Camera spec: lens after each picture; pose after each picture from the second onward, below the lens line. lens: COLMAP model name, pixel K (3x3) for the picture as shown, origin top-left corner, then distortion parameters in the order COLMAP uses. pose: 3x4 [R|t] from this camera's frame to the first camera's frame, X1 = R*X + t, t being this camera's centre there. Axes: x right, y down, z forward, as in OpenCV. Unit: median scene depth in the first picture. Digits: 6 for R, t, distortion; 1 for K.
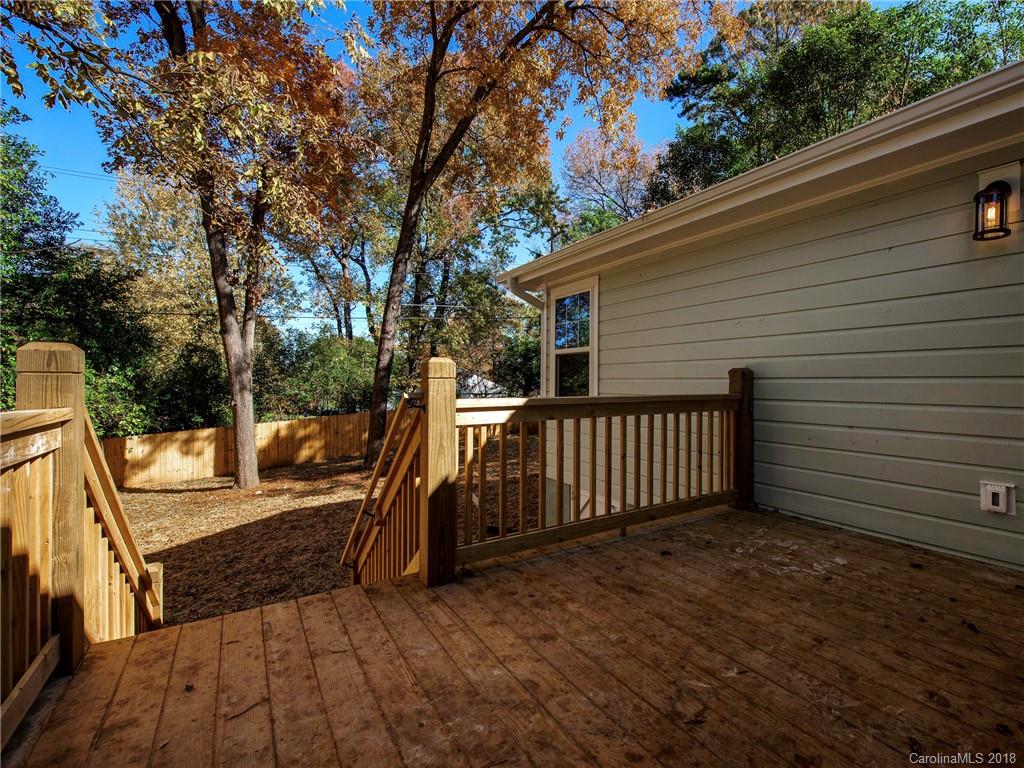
lens RADIAL K [[481.2, 0, 539.6], [0, 481.2, 384.4], [0, 0, 1]] dist [-0.001834, -0.000680]
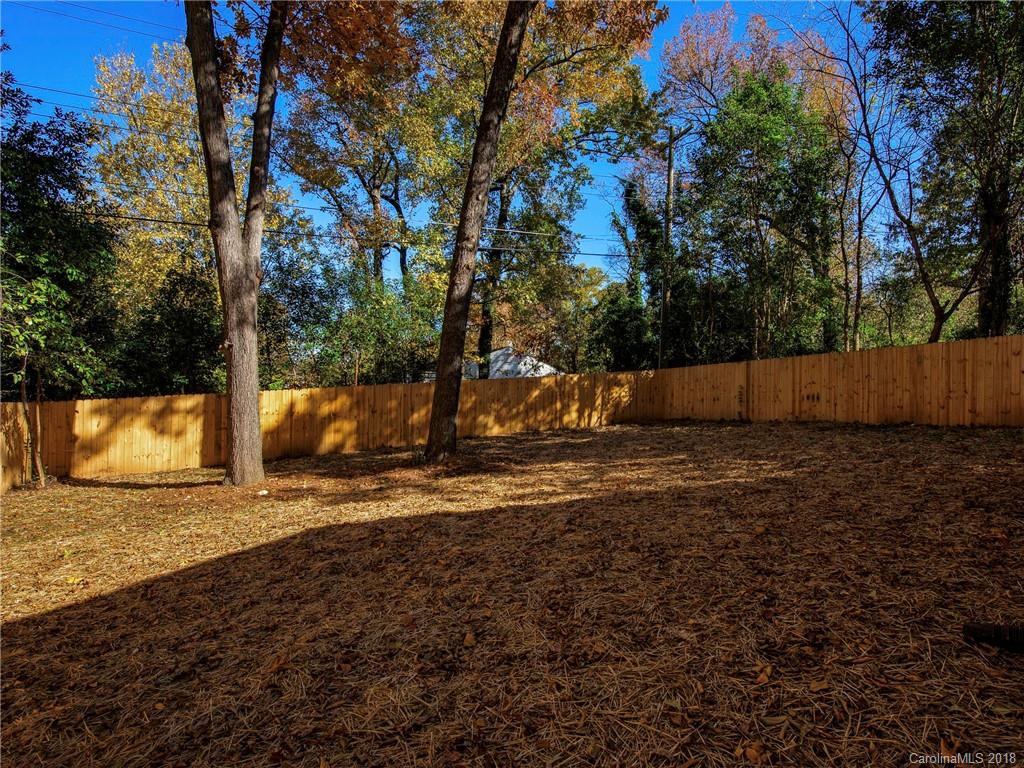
lens RADIAL K [[549.0, 0, 510.0], [0, 549.0, 380.7], [0, 0, 1]] dist [-0.003400, -0.000764]
pose [[0.994040, 0.018539, -0.107426, -0.210199], [-0.019820, 0.999745, -0.010866, 0.087370], [0.107197, 0.012931, 0.994154, 0.355945]]
